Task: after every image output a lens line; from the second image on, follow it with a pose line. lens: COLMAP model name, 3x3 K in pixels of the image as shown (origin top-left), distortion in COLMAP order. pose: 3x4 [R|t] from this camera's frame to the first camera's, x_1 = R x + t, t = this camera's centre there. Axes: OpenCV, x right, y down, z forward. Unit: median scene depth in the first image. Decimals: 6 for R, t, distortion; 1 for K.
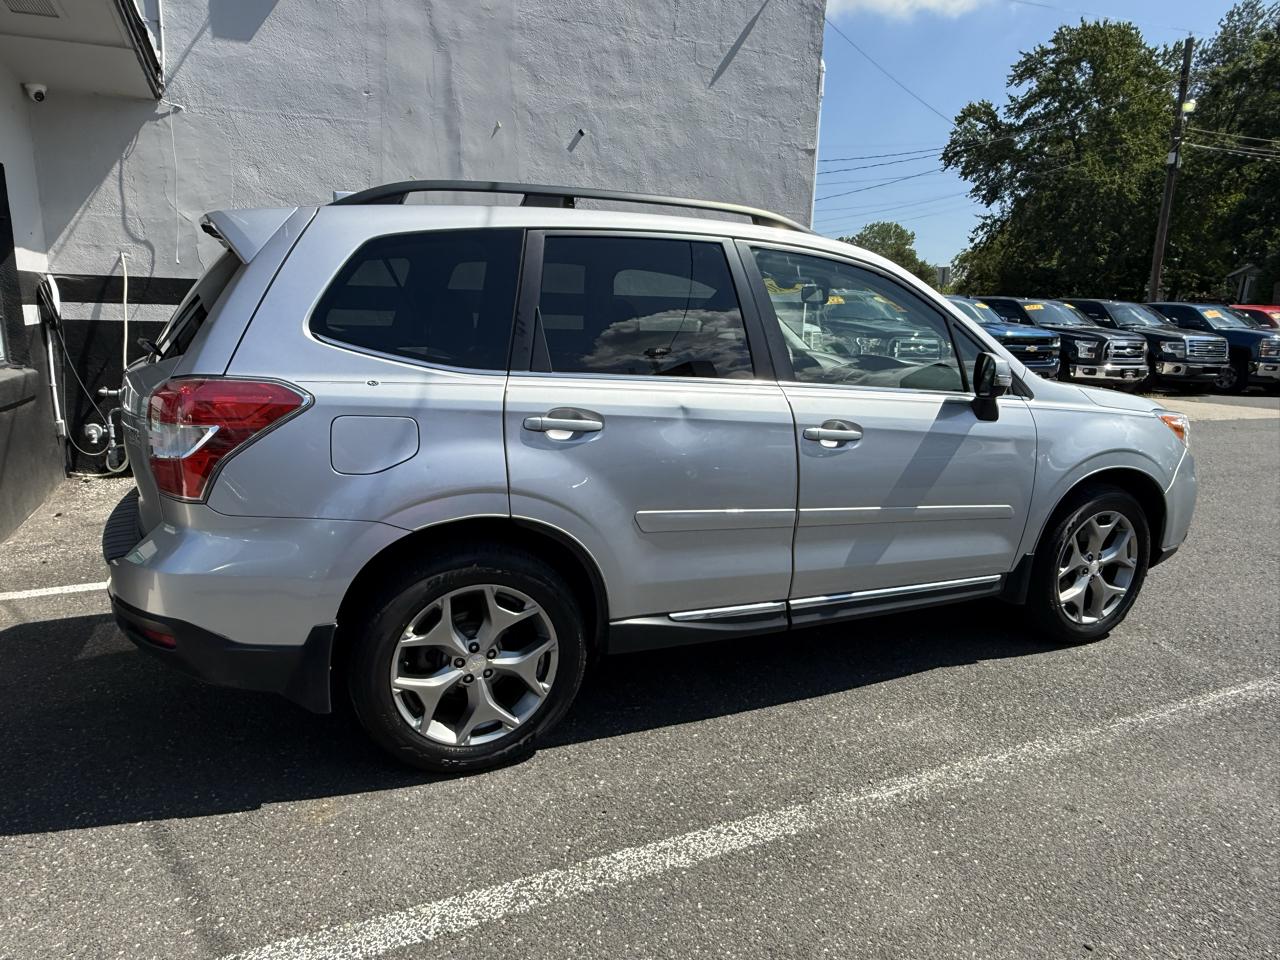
lens RADIAL K [[828.5, 0, 636.3], [0, 828.5, 484.7], [0, 0, 1]] dist [-0.002838, 0.003866]
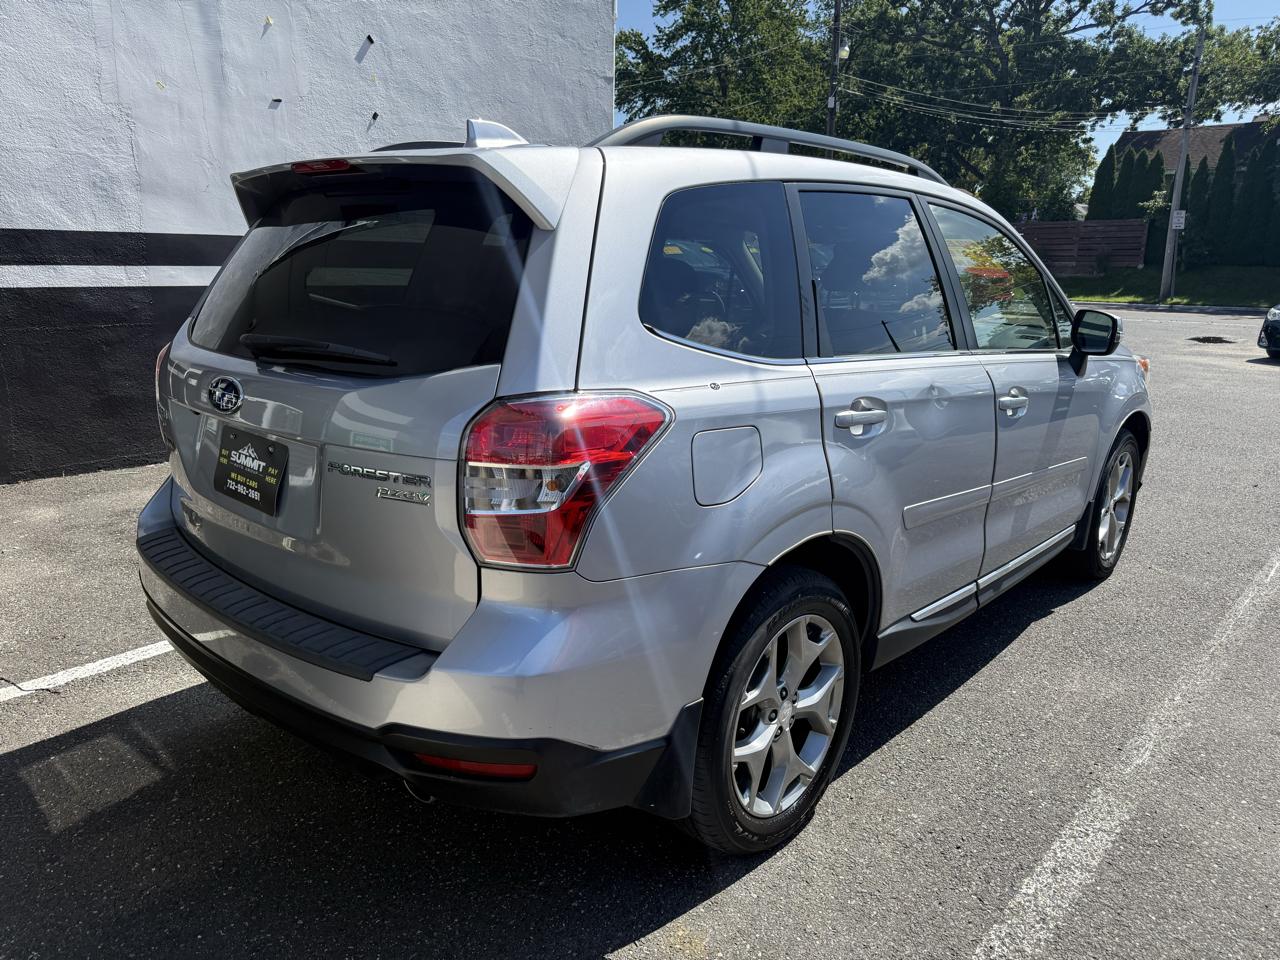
lens RADIAL K [[905.3, 0, 640.0], [0, 905.3, 480.0], [0, 0, 1]] dist [0.026896, -0.033095]
pose [[0.918267, -0.105310, 0.381702, -0.465409], [0.089522, 0.994239, 0.058942, -0.059213], [-0.385710, -0.019954, 0.922404, 0.158850]]
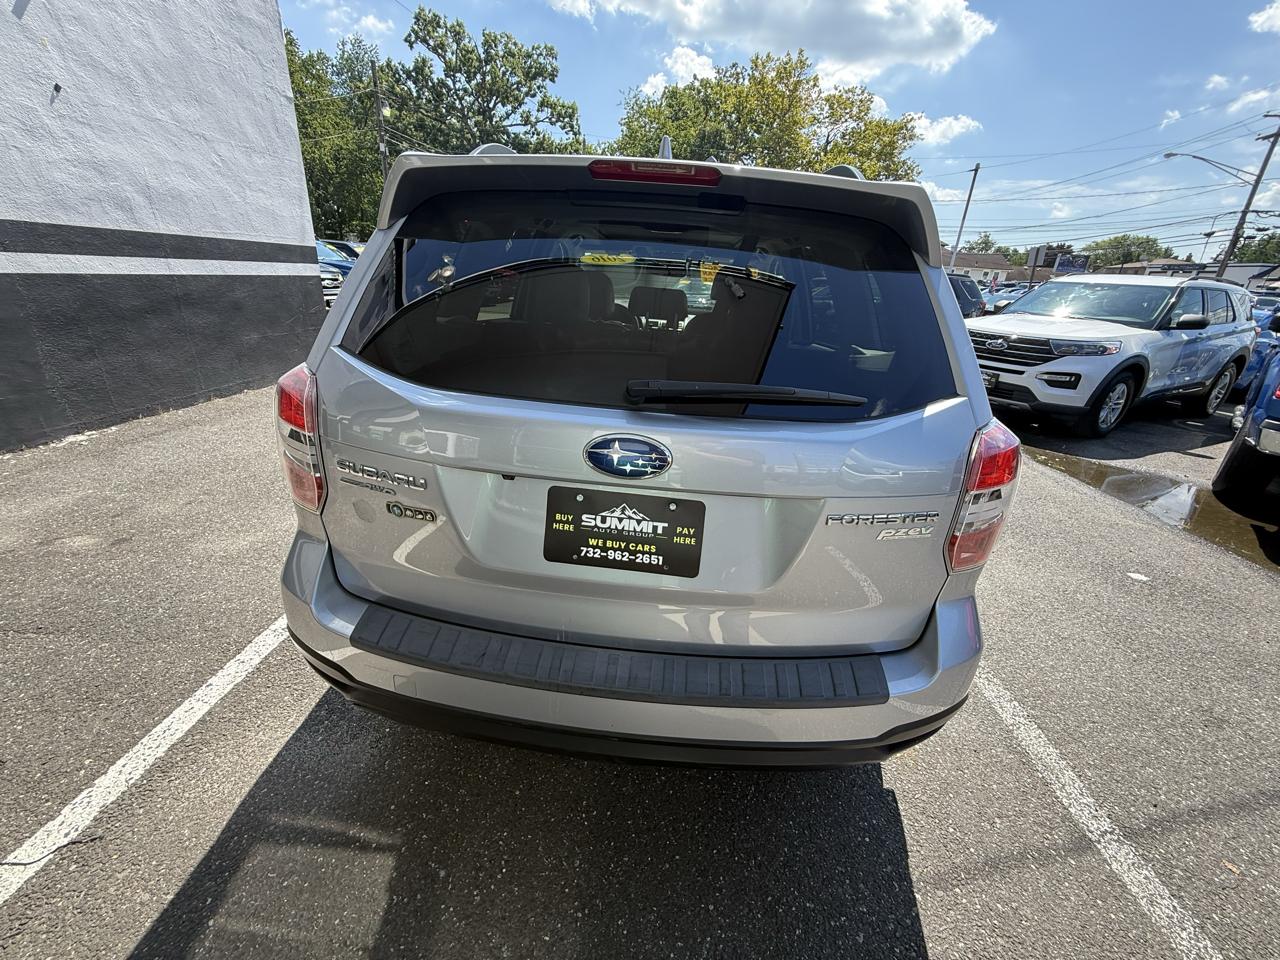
lens RADIAL K [[505.5, 0, 633.8], [0, 505.5, 476.0], [0, 0, 1]] dist [0.000482, 0.000023]
pose [[0.483320, -0.323861, 0.813336, -0.695051], [0.137351, 0.945602, 0.294908, -0.169222], [-0.864602, -0.030822, 0.501512, 0.650634]]
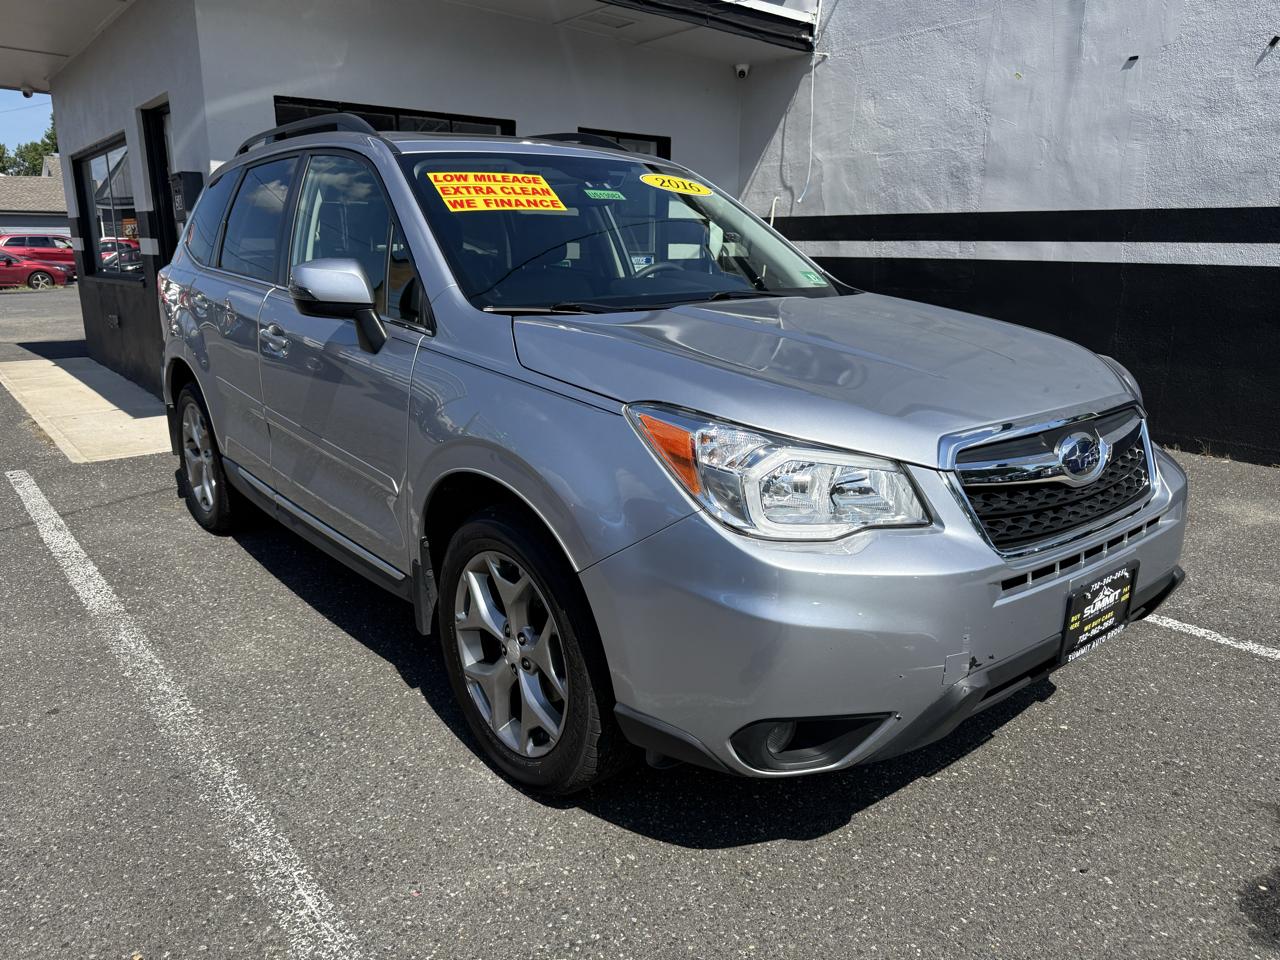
lens RADIAL K [[905.3, 0, 640.0], [0, 905.3, 480.0], [0, 0, 1]] dist [0.026896, -0.033095]
pose [[0.260778, 0.222073, -0.939510, 1.167000], [-0.197067, 0.964937, 0.173384, -0.141419], [0.945071, 0.139932, 0.295397, 0.913082]]
